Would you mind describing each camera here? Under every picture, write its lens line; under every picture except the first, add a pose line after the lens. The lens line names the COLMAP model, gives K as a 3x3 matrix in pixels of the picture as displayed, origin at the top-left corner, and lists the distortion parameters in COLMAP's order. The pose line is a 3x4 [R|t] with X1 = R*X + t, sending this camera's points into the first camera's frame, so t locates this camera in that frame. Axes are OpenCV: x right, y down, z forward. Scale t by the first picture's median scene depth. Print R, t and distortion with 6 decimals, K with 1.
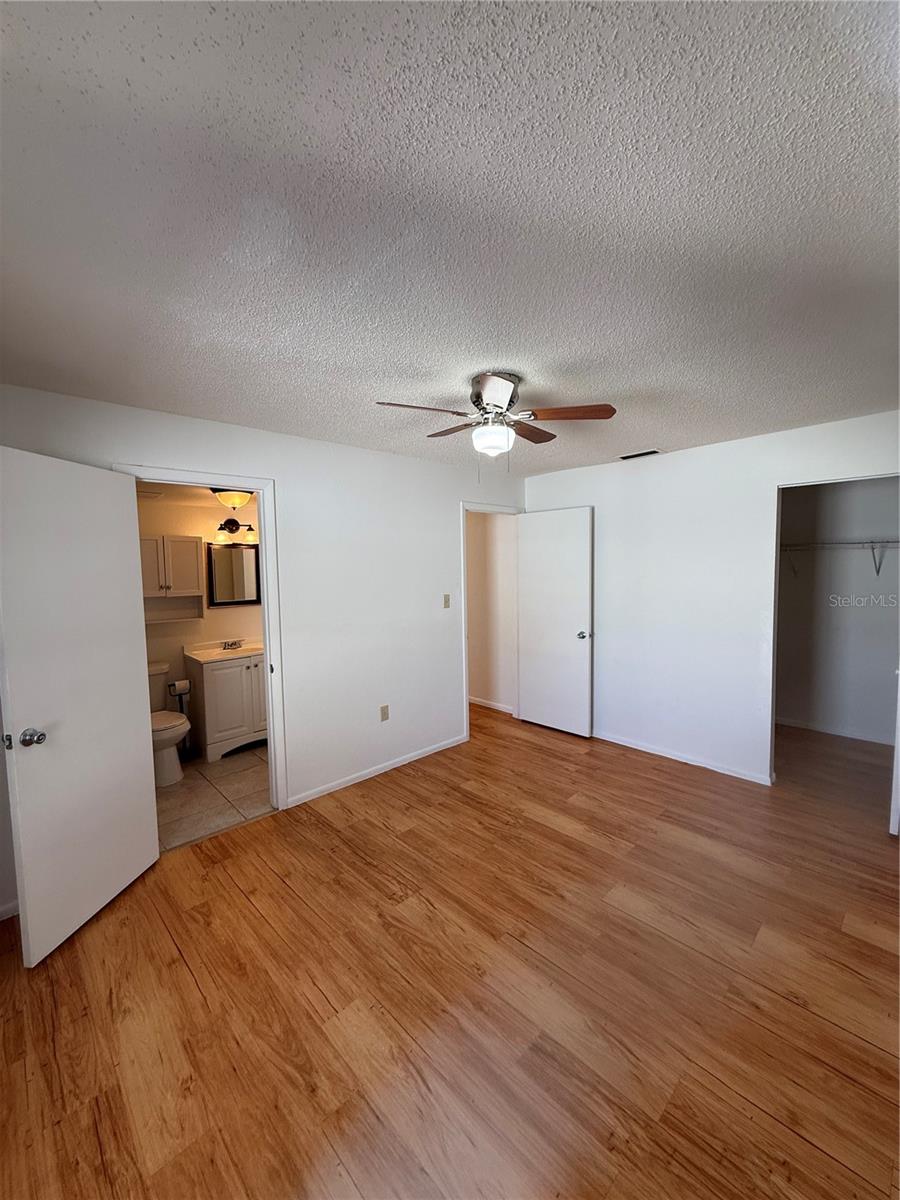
lens RADIAL K [[478.7, 0, 450.5], [0, 478.7, 598.6], [0, 0, 1]] dist [-0.002552, 0.000087]
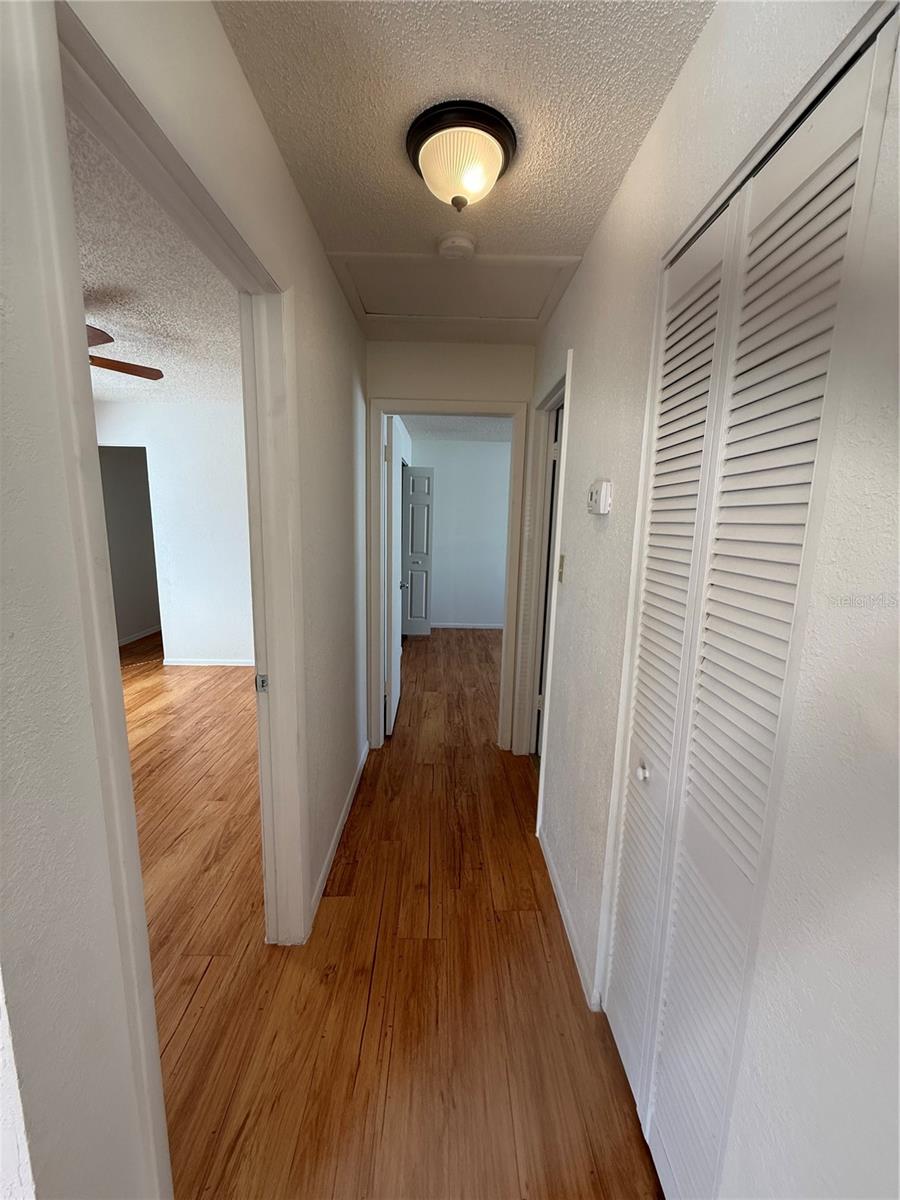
lens RADIAL K [[478.7, 0, 444.9], [0, 478.7, 602.6], [0, 0, 1]] dist [-0.002552, 0.000087]
pose [[-0.719398, -0.130560, 0.682218, -0.424445], [0.035701, 0.973927, 0.224033, -0.101419], [-0.693680, 0.185525, -0.695980, 1.671713]]
